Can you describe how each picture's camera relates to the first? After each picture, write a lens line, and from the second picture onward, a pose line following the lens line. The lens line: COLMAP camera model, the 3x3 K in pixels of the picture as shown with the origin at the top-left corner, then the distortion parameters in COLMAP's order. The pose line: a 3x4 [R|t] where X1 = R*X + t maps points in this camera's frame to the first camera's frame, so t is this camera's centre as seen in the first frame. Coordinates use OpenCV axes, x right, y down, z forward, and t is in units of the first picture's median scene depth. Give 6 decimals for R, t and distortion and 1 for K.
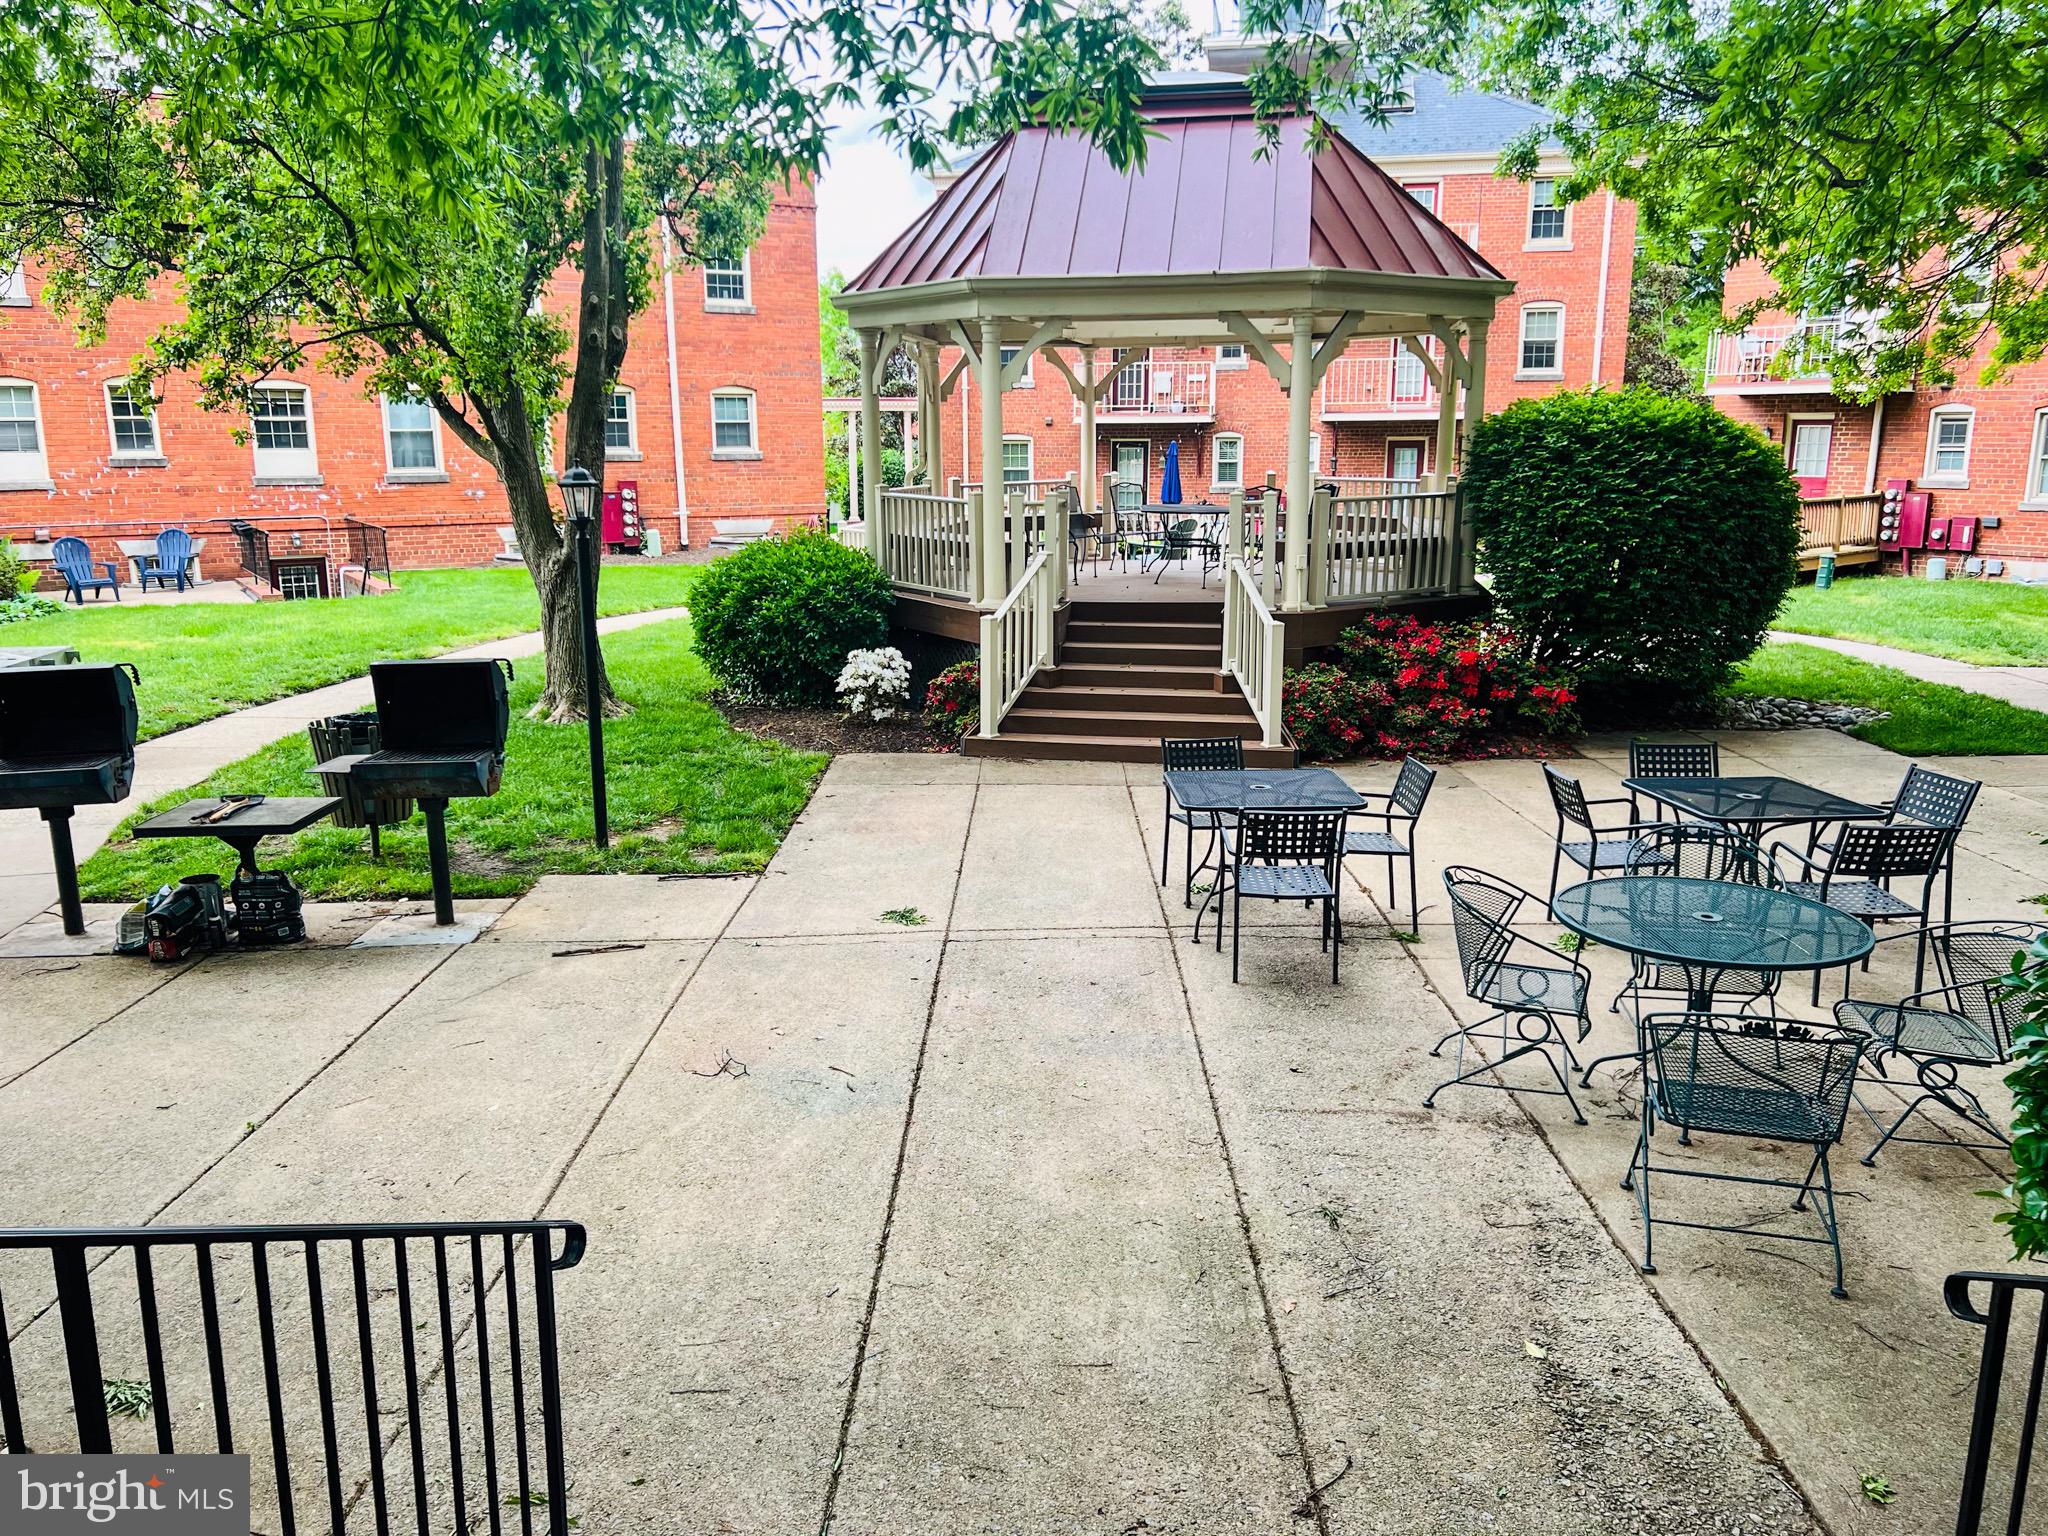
lens RADIAL K [[1527.6, 0, 1024.0], [0, 1527.6, 768.0], [0, 0, 1]] dist [0.062474, -0.000142]
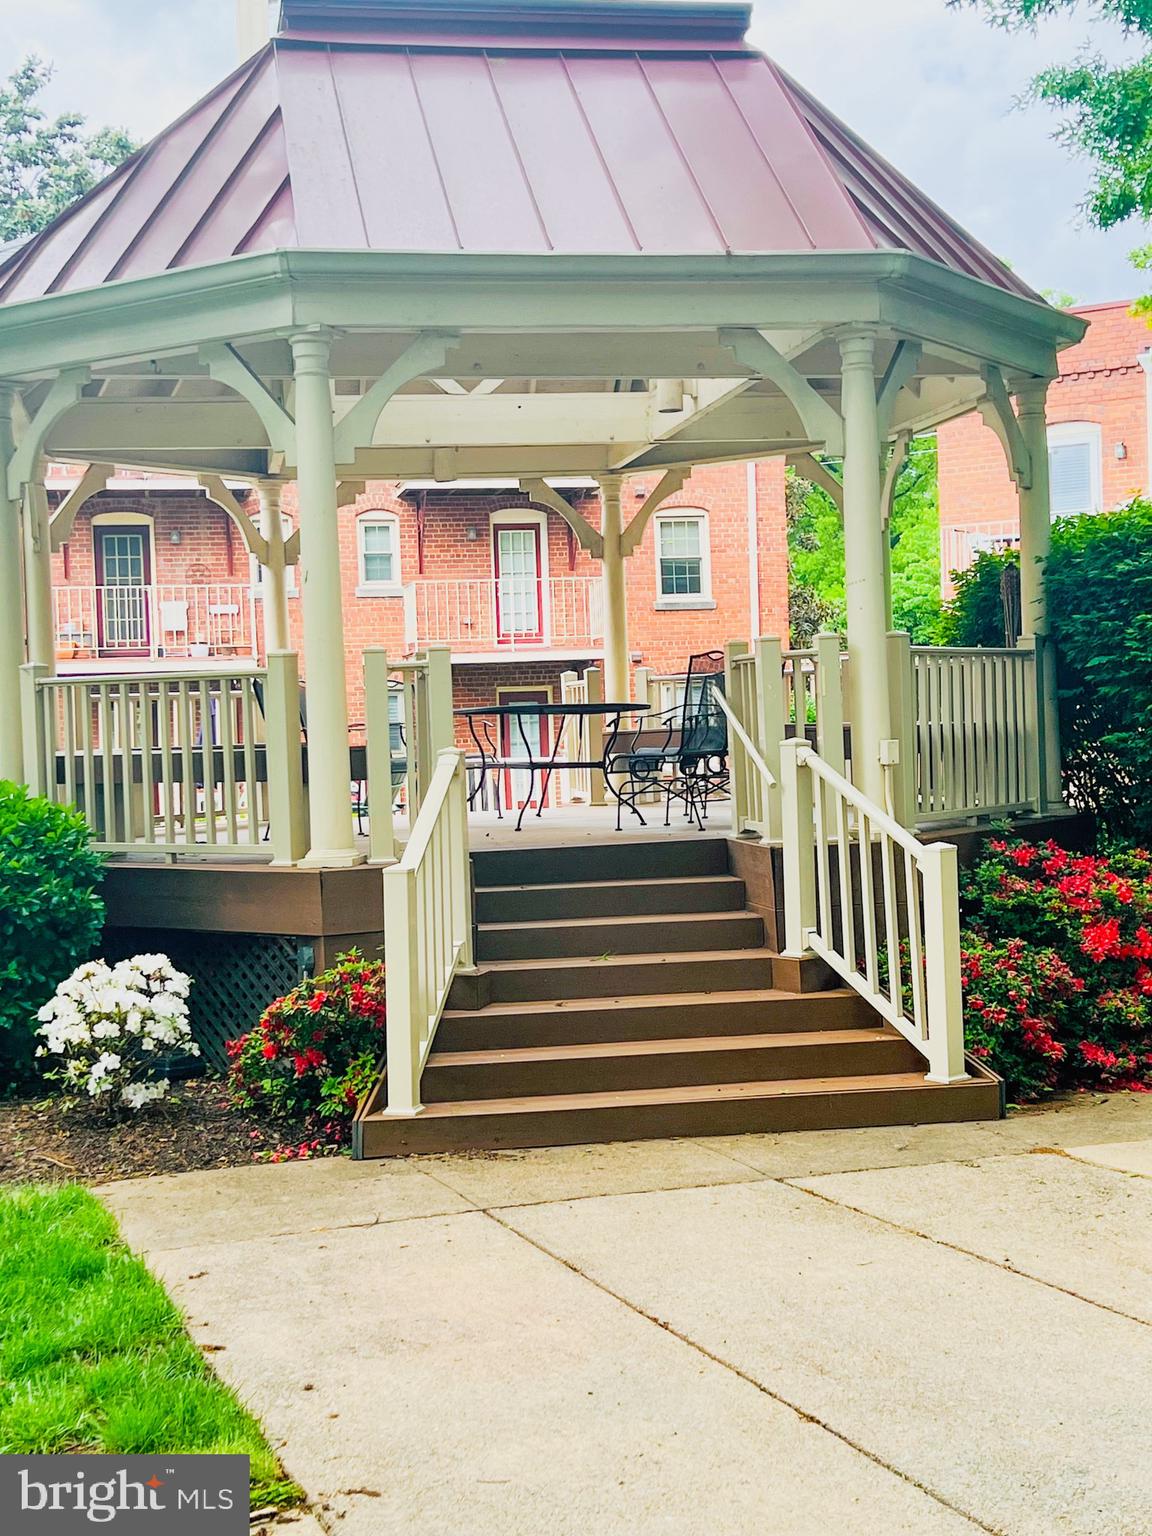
lens RADIAL K [[2036.9, 0, 576.0], [0, 2036.9, 768.0], [0, 0, 1]] dist [0.357650, -1.712369]
pose [[0.939495, -0.036873, 0.340572, -0.186753], [0.103134, 0.978508, -0.178564, -0.005057], [-0.326668, 0.202885, 0.923107, 0.335596]]
